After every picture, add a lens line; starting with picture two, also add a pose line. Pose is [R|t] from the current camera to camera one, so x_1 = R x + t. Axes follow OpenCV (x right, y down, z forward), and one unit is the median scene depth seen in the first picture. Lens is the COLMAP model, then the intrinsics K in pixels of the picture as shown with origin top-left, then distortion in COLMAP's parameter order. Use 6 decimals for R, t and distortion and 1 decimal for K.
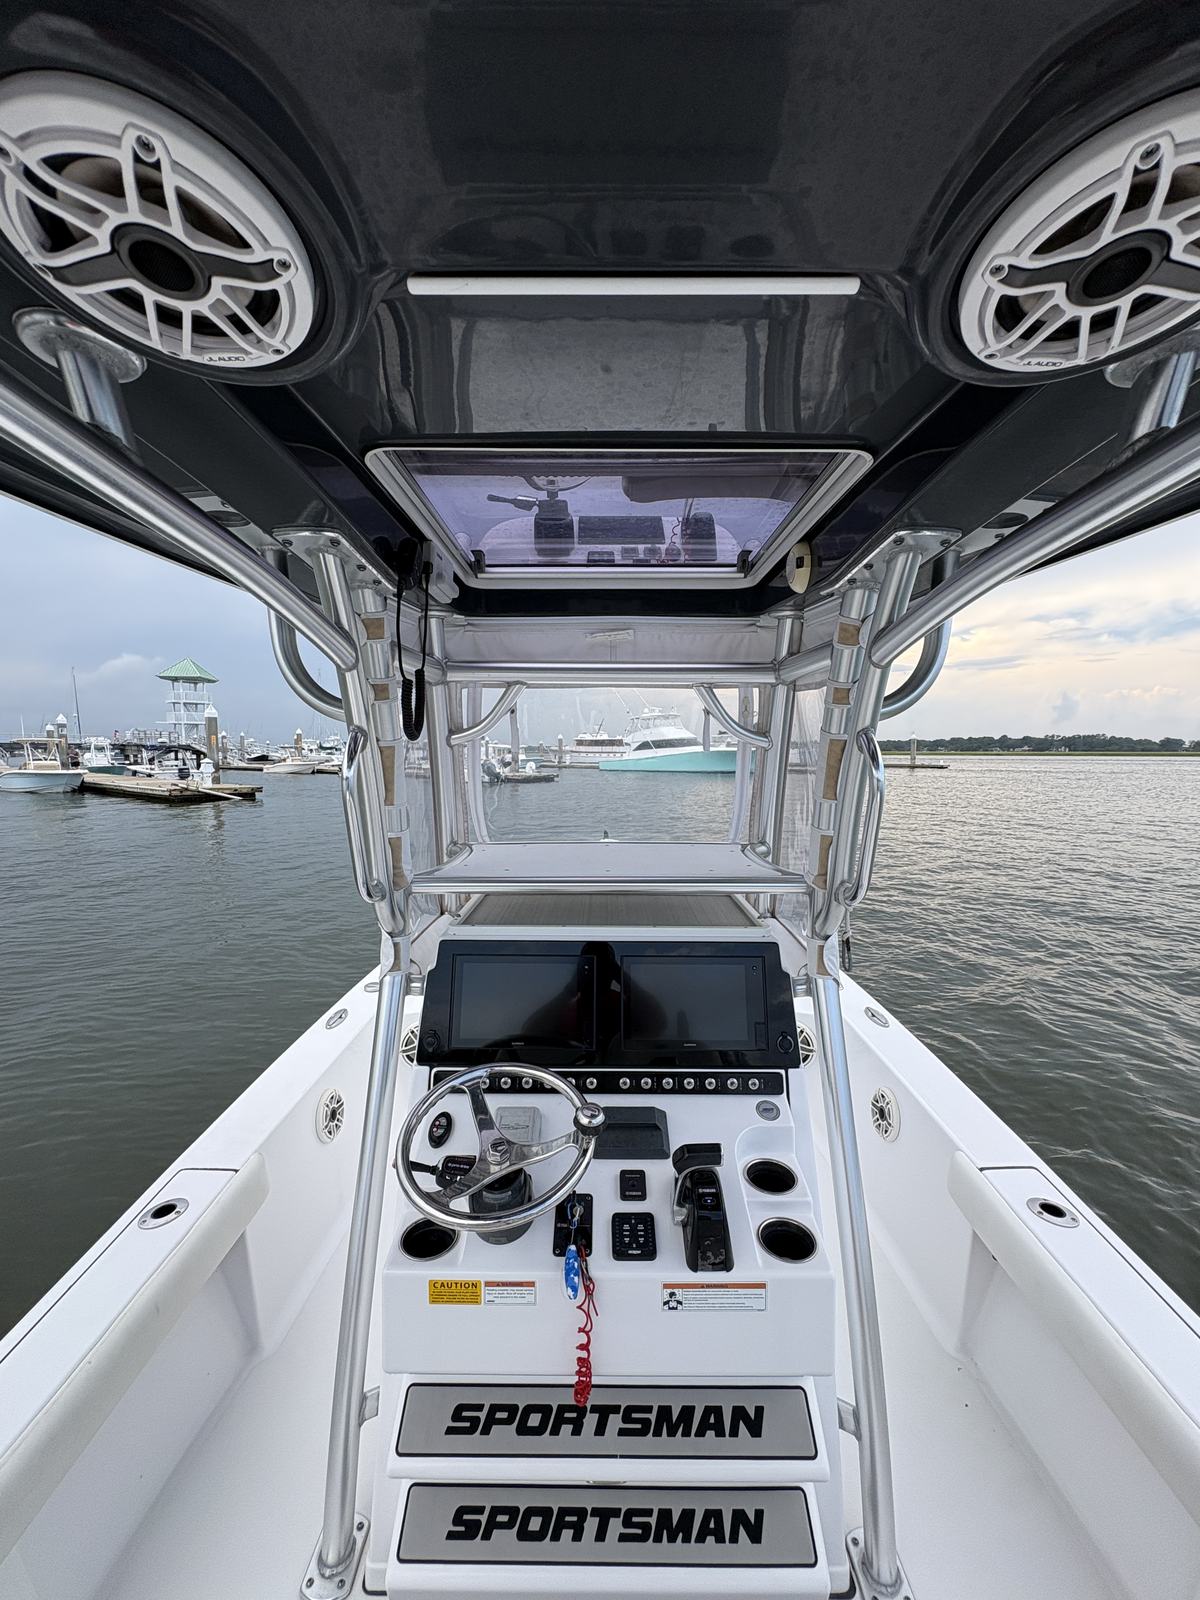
lens RADIAL K [[631.1, 0, 595.9], [0, 631.1, 800.7], [0, 0, 1]] dist [0.002542, -0.000151]
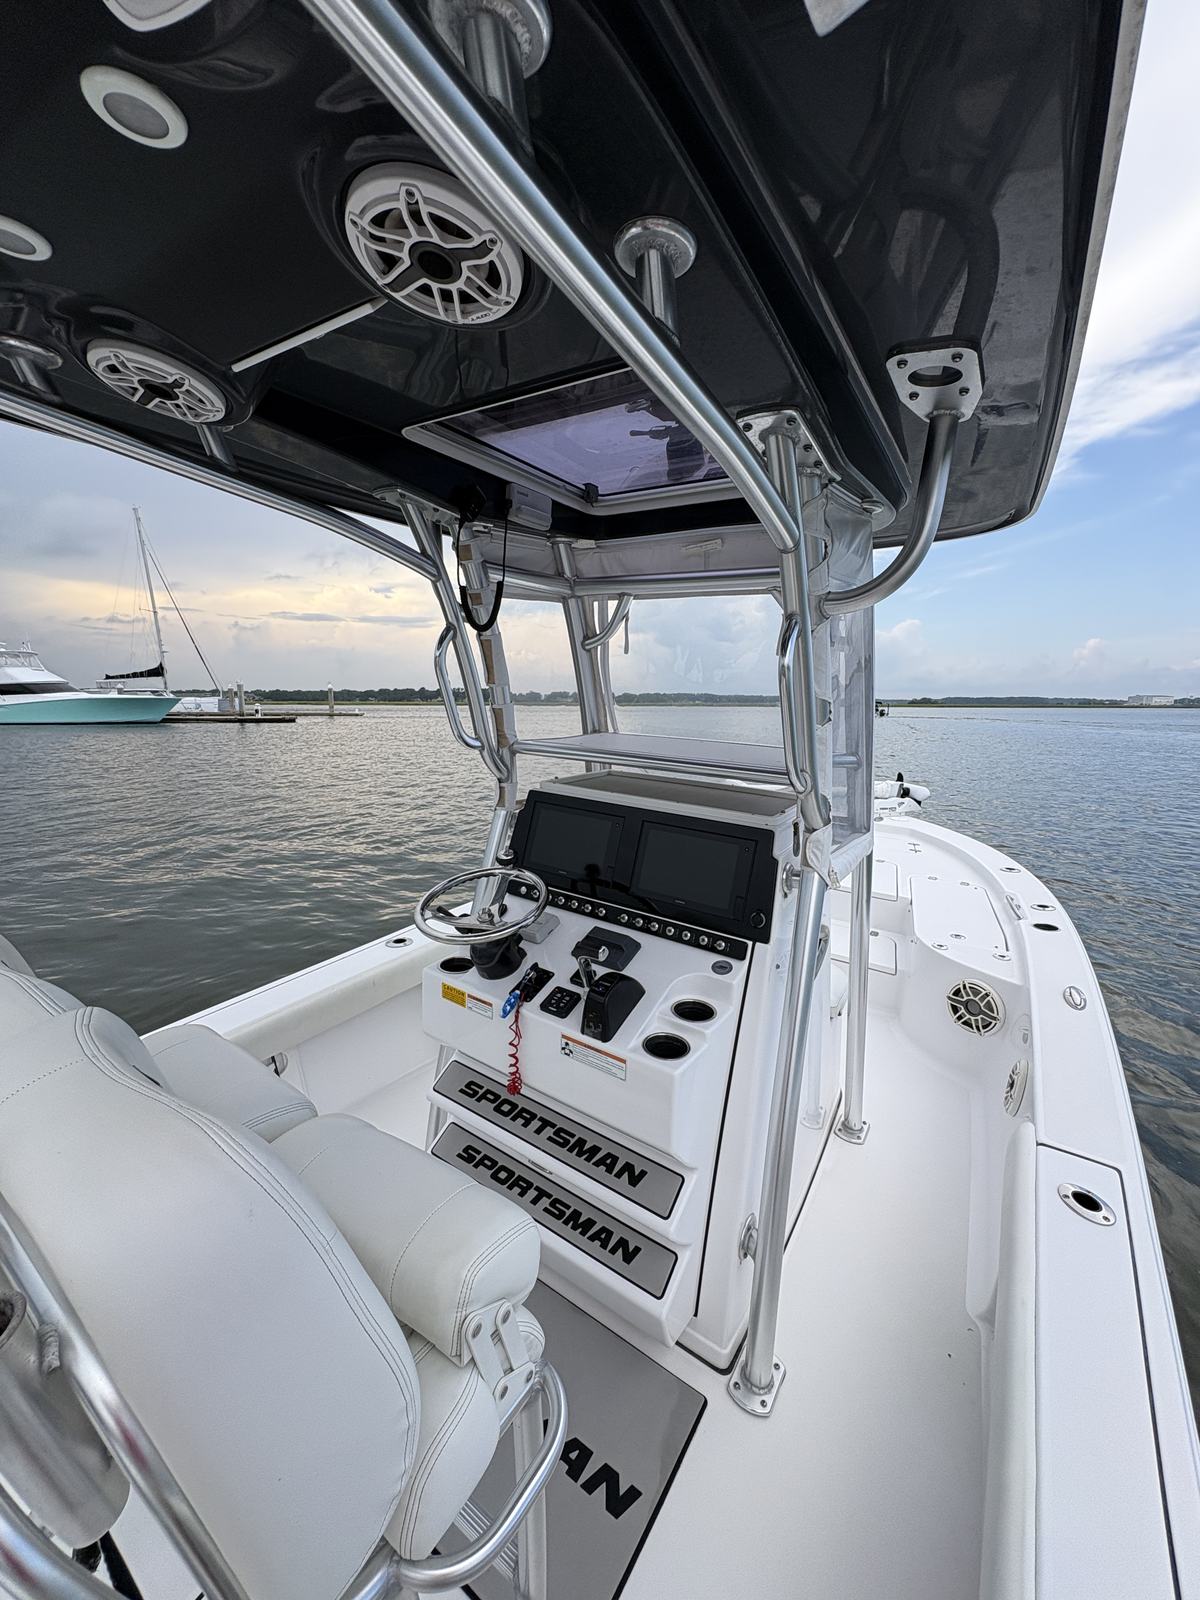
lens RADIAL K [[631.1, 0, 602.6], [0, 631.1, 799.5], [0, 0, 1]] dist [0.002542, -0.000151]
pose [[0.833020, 0.131269, -0.537444, 0.769959], [-0.084119, 0.990201, 0.111471, 0.098310], [0.546811, -0.047648, 0.835899, -0.055584]]
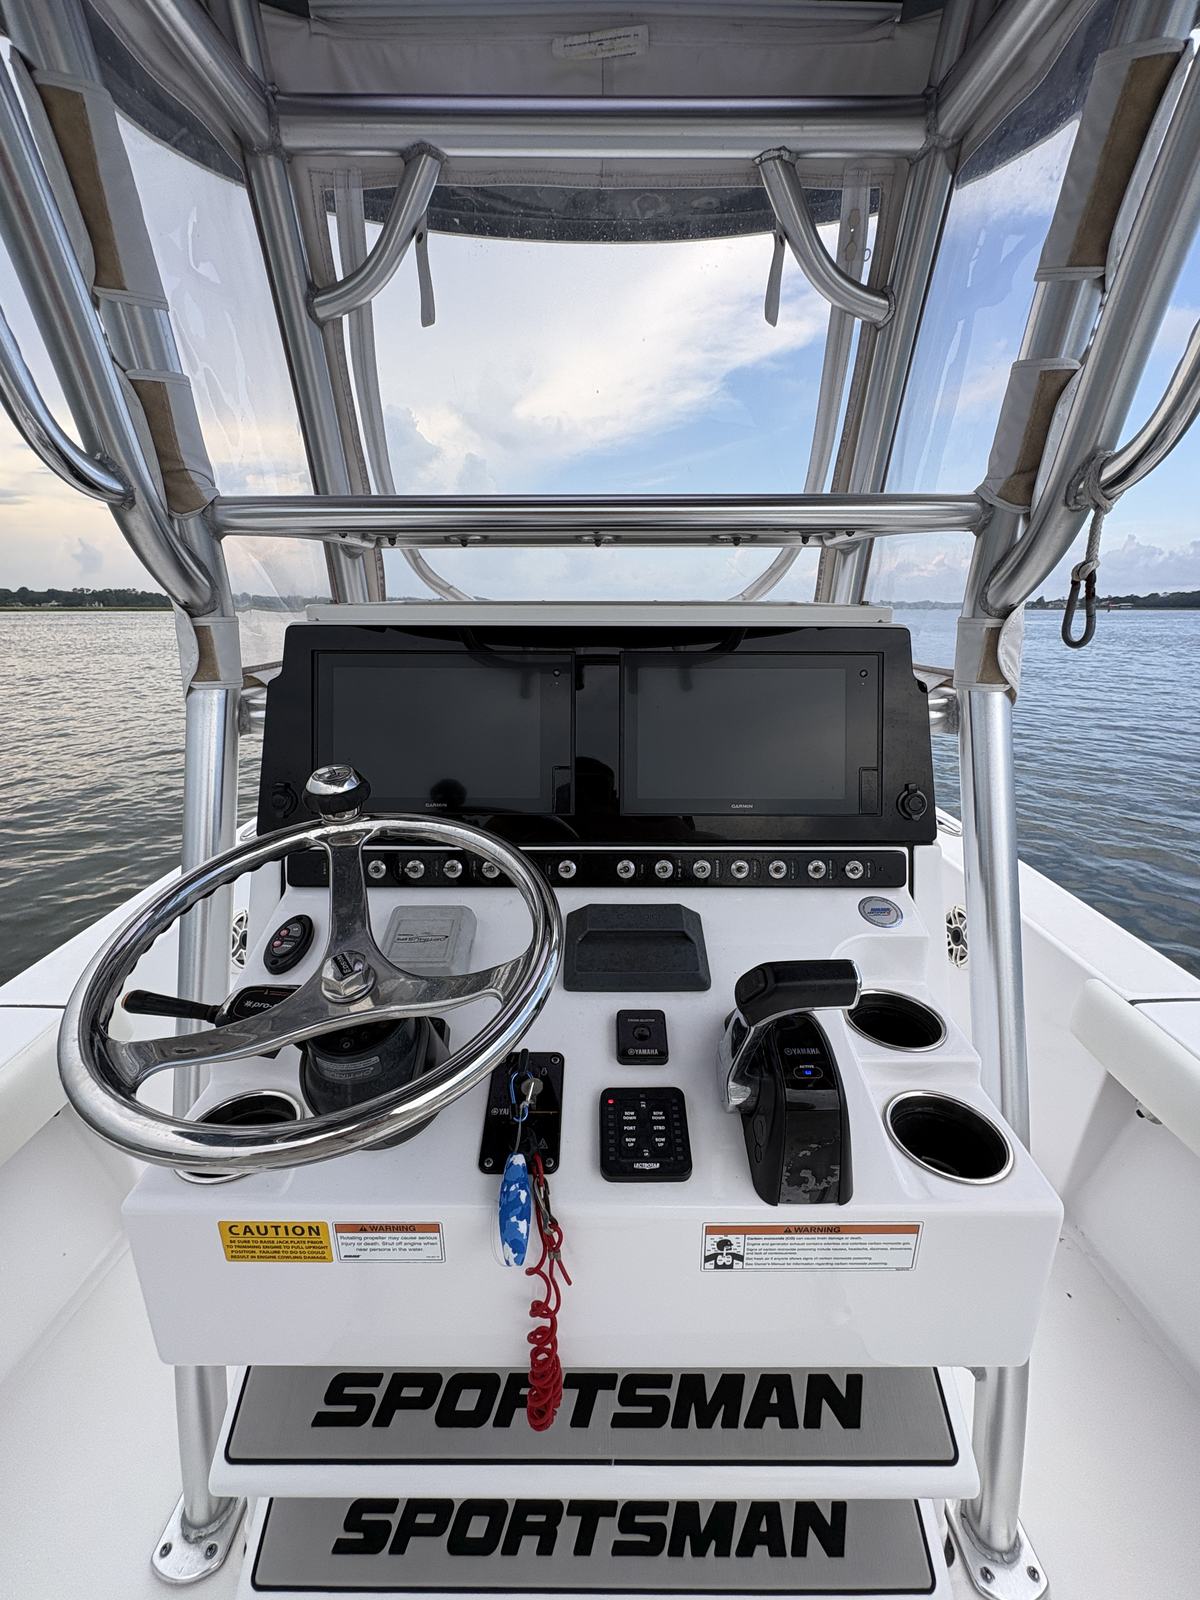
lens RADIAL K [[631.1, 0, 595.8], [0, 631.1, 798.6], [0, 0, 1]] dist [0.002542, -0.000151]
pose [[0.999991, -0.003887, 0.001426, 0.021243], [0.003484, 0.976064, 0.217453, 0.312975], [-0.002237, -0.217447, 0.976070, 0.550947]]
